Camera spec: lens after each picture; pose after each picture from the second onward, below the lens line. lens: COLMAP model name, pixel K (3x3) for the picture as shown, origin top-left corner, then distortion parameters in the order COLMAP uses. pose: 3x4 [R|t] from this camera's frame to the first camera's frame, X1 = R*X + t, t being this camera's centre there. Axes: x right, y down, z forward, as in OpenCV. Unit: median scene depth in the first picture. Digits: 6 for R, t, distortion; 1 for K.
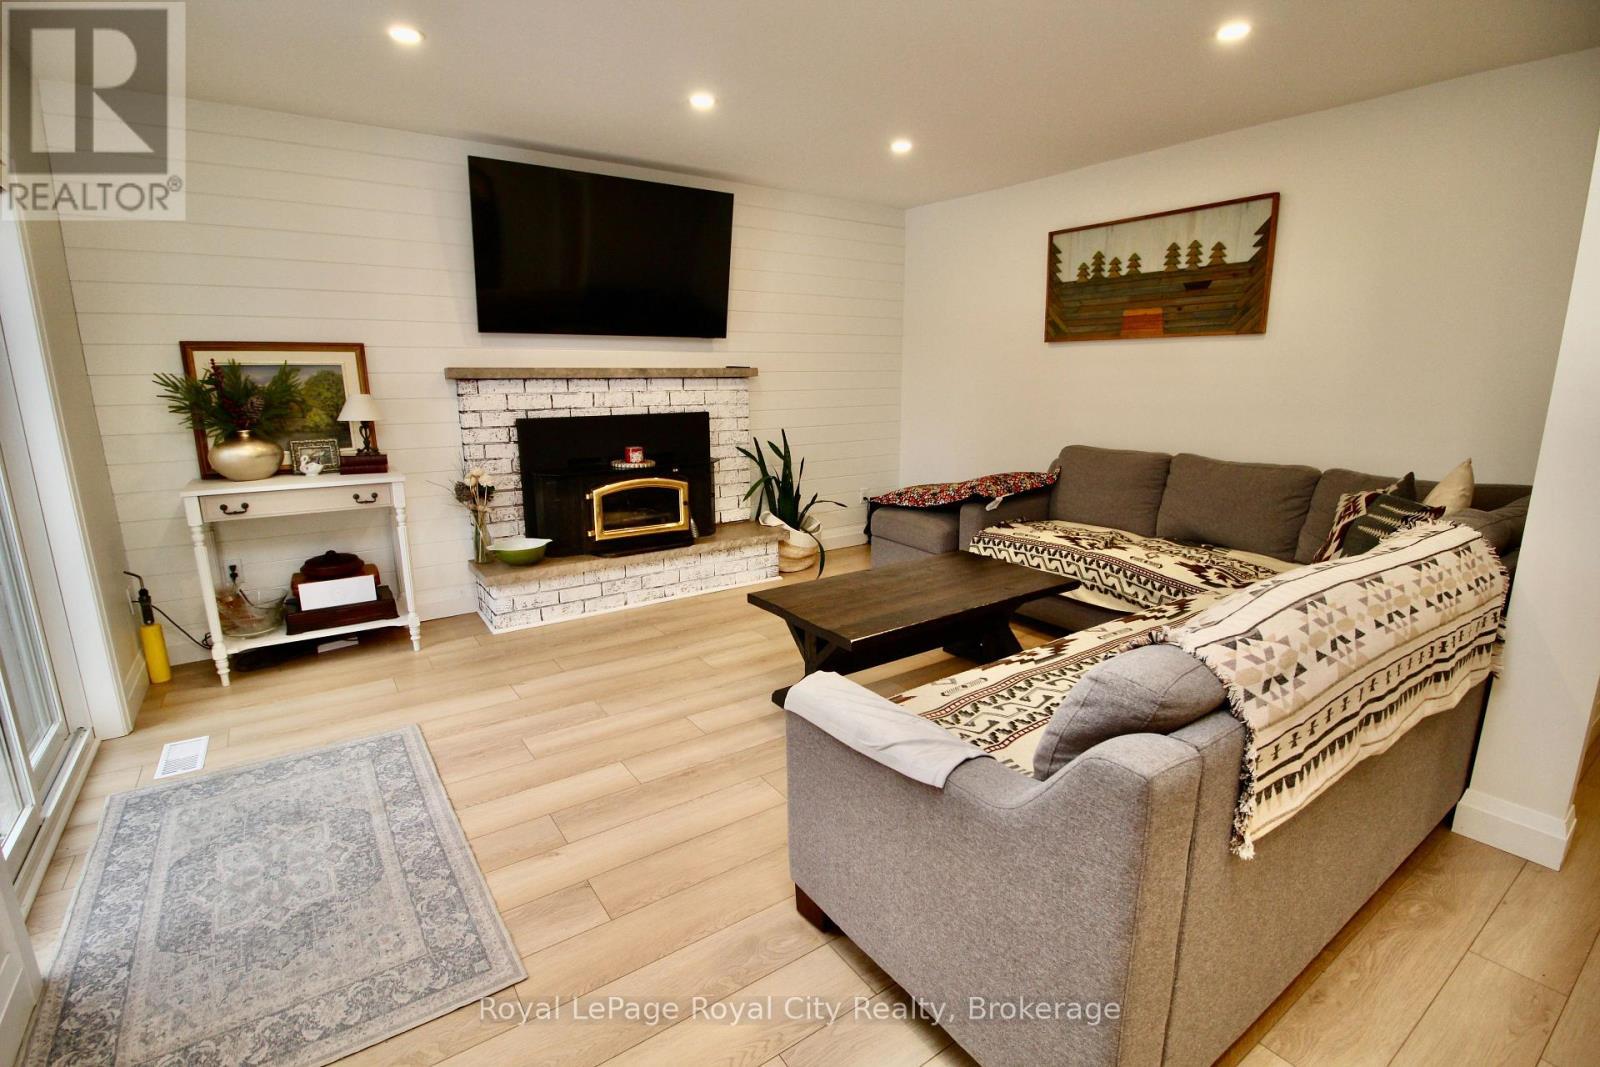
lens RADIAL K [[746.0, 0, 806.8], [0, 746.0, 531.6], [0, 0, 1]] dist [-0.011424, -0.006989]
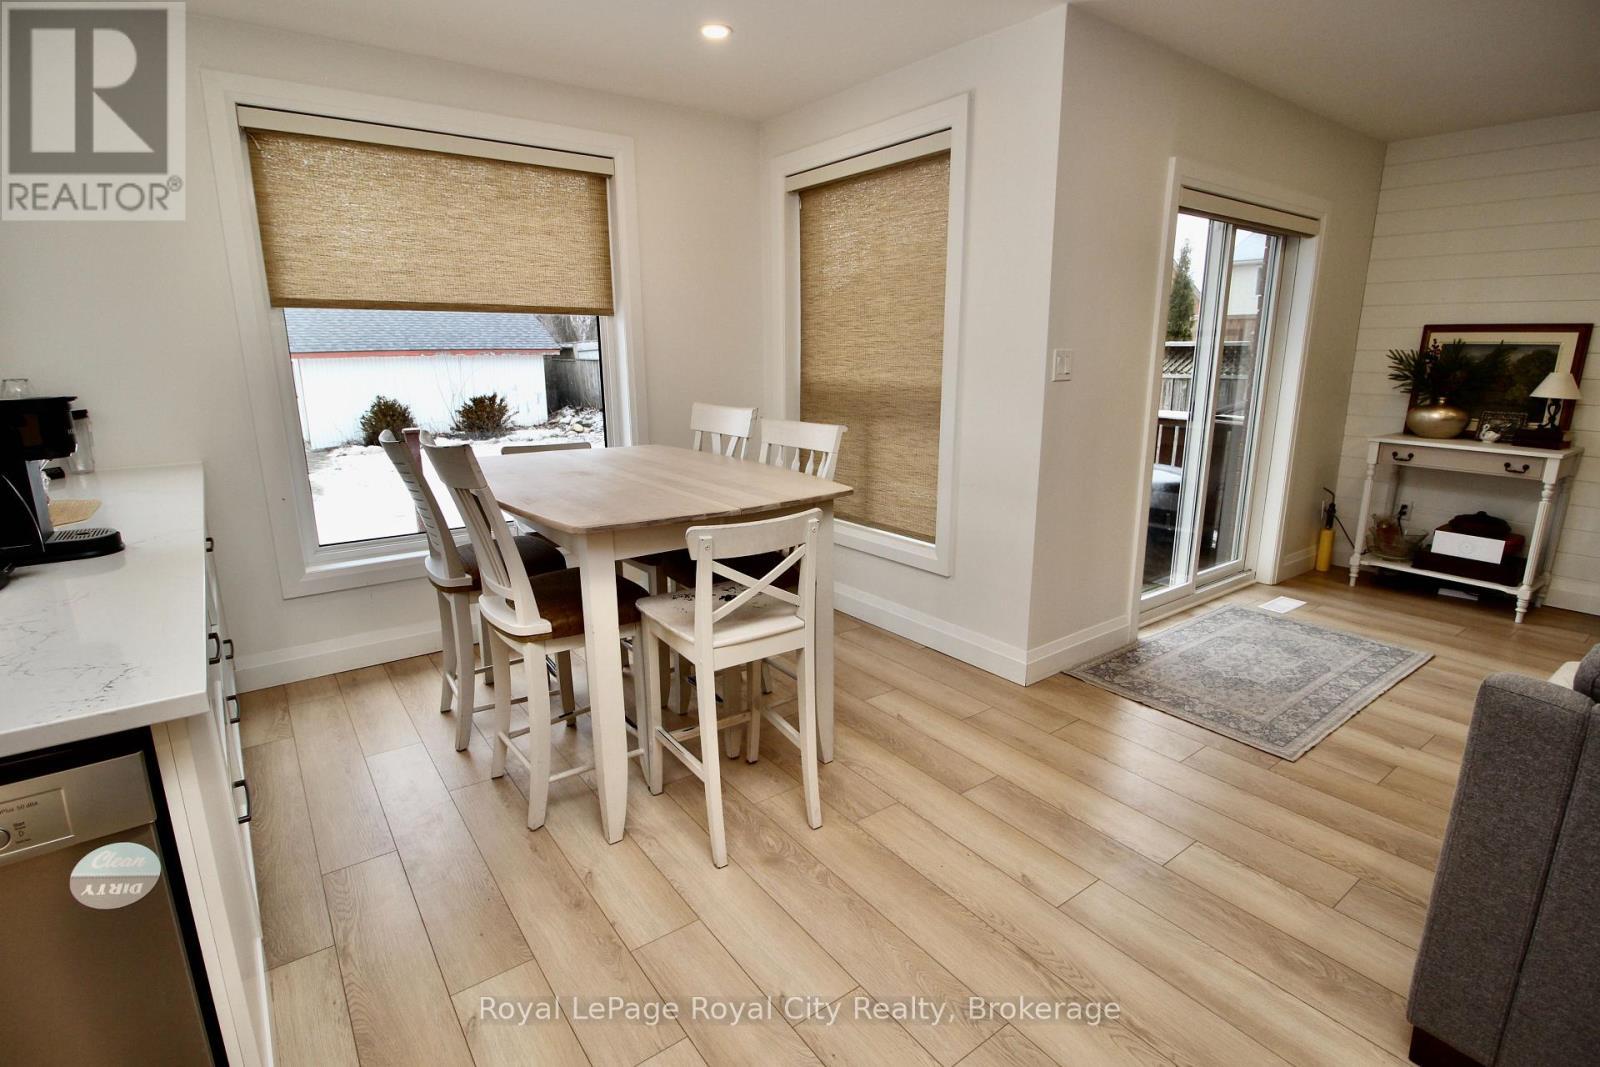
lens RADIAL K [[746.0, 0, 808.8], [0, 746.0, 536.2], [0, 0, 1]] dist [-0.011424, -0.006989]
pose [[0.023185, 0.244518, -0.969367, 0.452711], [-0.209196, 0.949349, 0.234465, 0.014617], [0.977599, 0.197351, 0.073163, -0.070718]]
